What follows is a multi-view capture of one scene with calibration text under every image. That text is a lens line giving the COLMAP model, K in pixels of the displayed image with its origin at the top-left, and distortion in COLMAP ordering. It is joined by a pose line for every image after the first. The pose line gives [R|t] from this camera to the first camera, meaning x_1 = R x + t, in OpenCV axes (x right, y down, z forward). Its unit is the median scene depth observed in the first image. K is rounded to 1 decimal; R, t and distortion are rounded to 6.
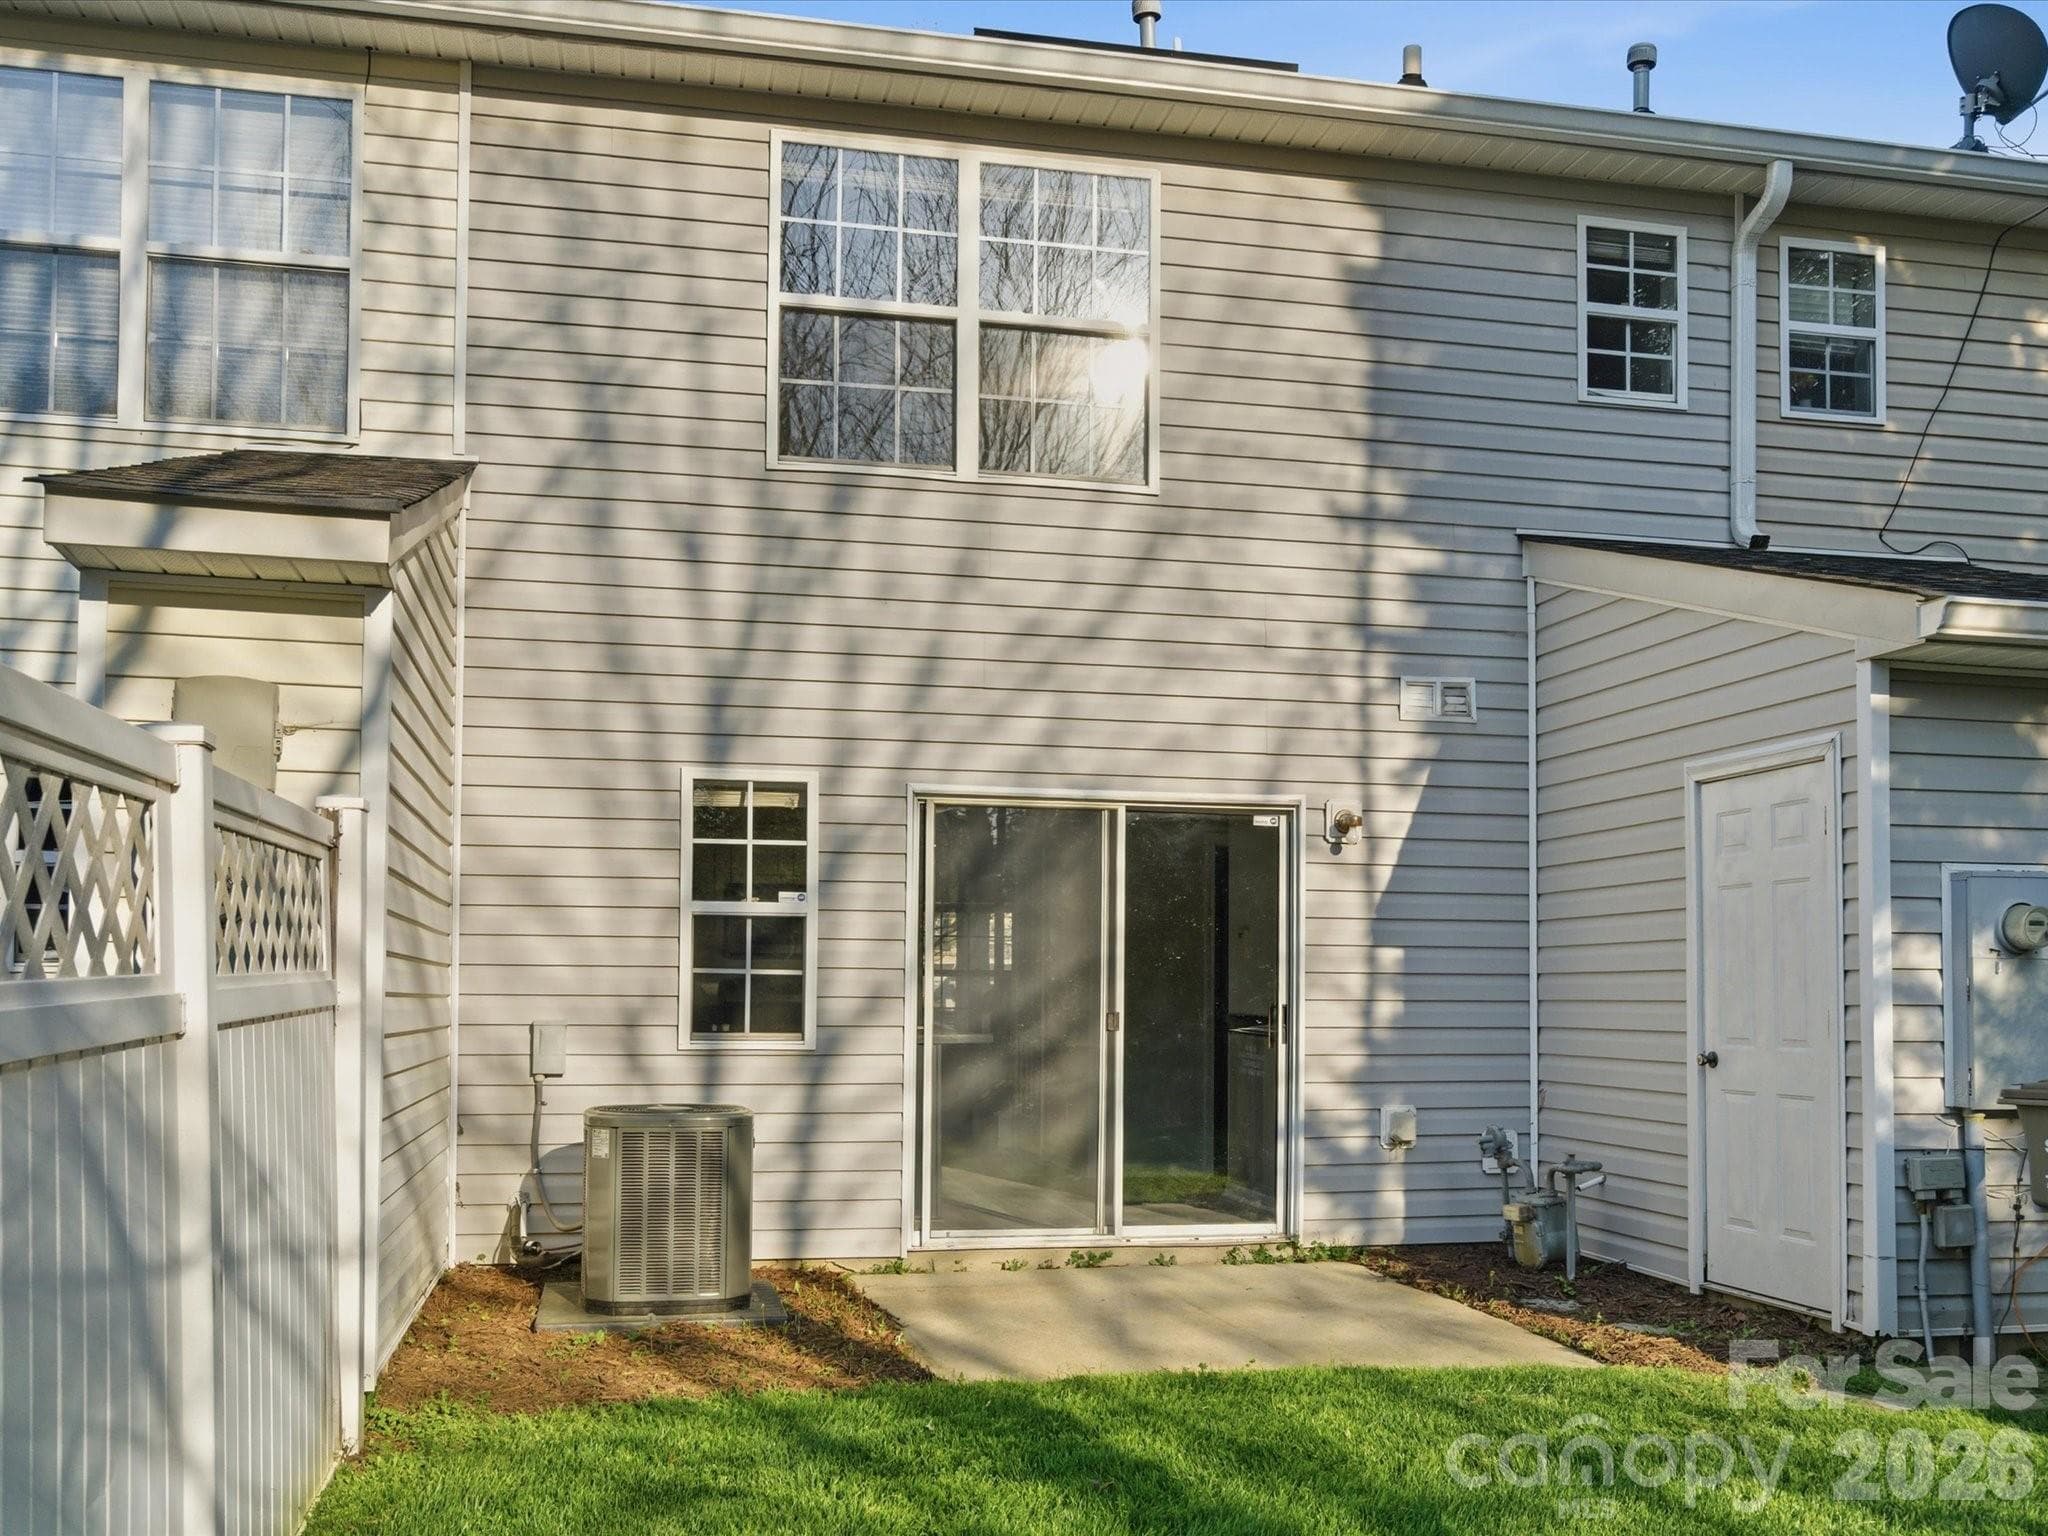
lens RADIAL K [[2227.2, 0, 1023.9], [0, 2227.2, 765.7], [0, 0, 1]] dist [-0.018588, 0.039692]
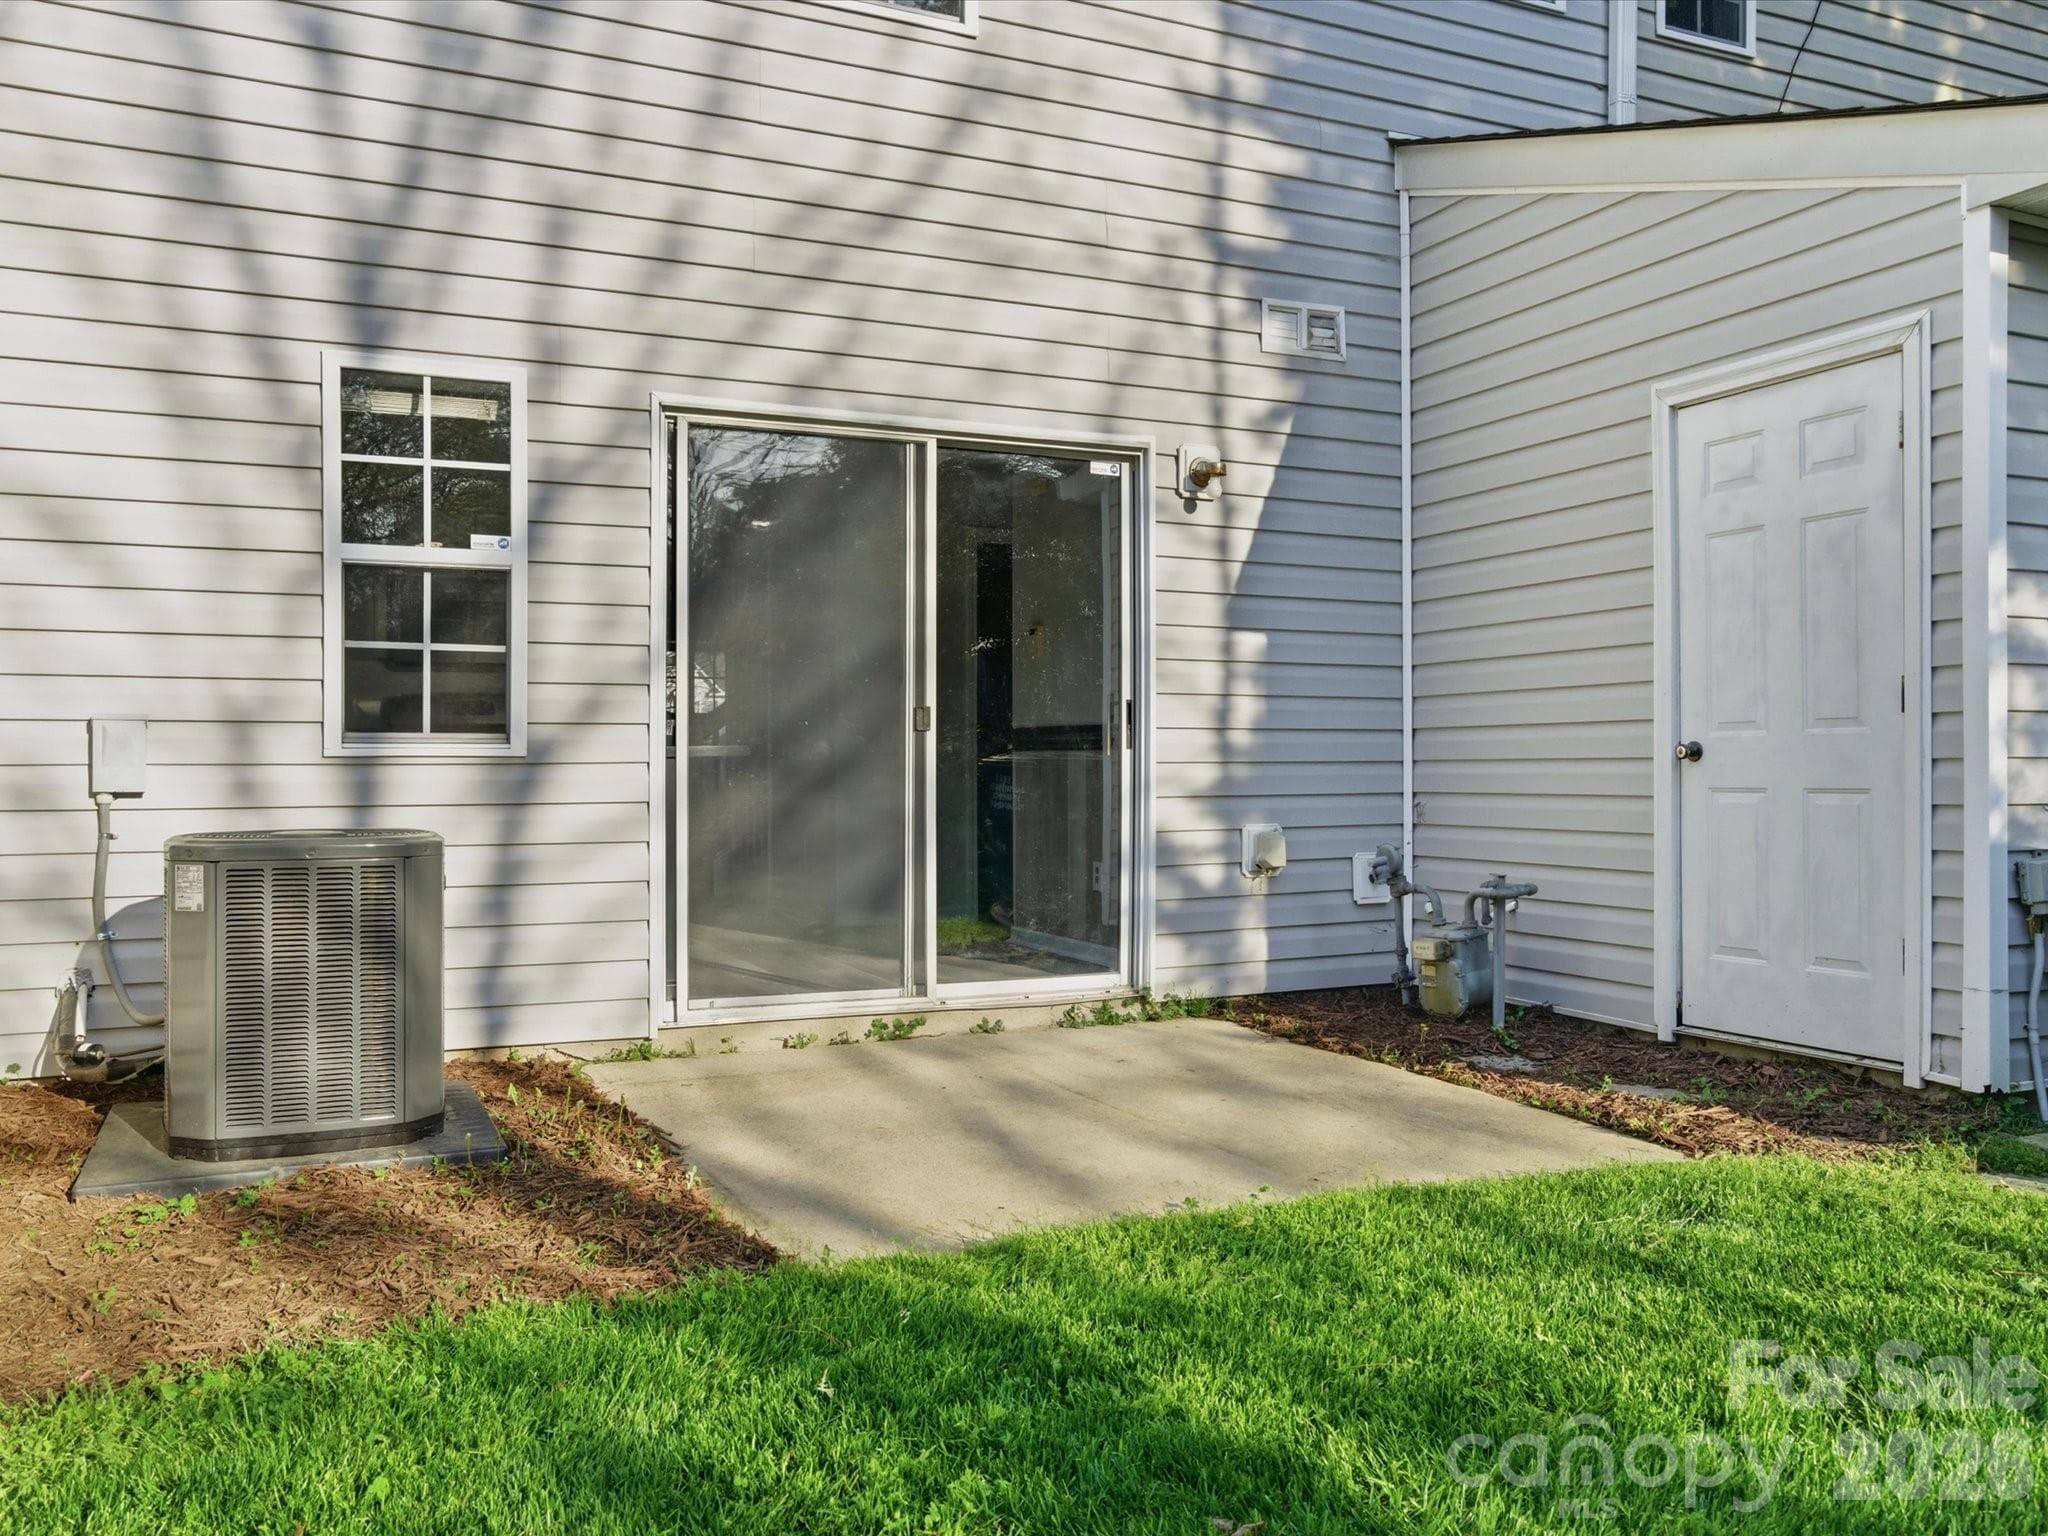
lens RADIAL K [[1757.6, 0, 1011.8], [0, 1757.6, 734.9], [0, 0, 1]] dist [-0.075293, 0.138079]
pose [[0.977202, -0.007815, 0.212167, -0.059119], [-0.007626, 0.997385, 0.071862, 0.077931], [-0.212174, -0.071842, 0.974588, 0.414275]]
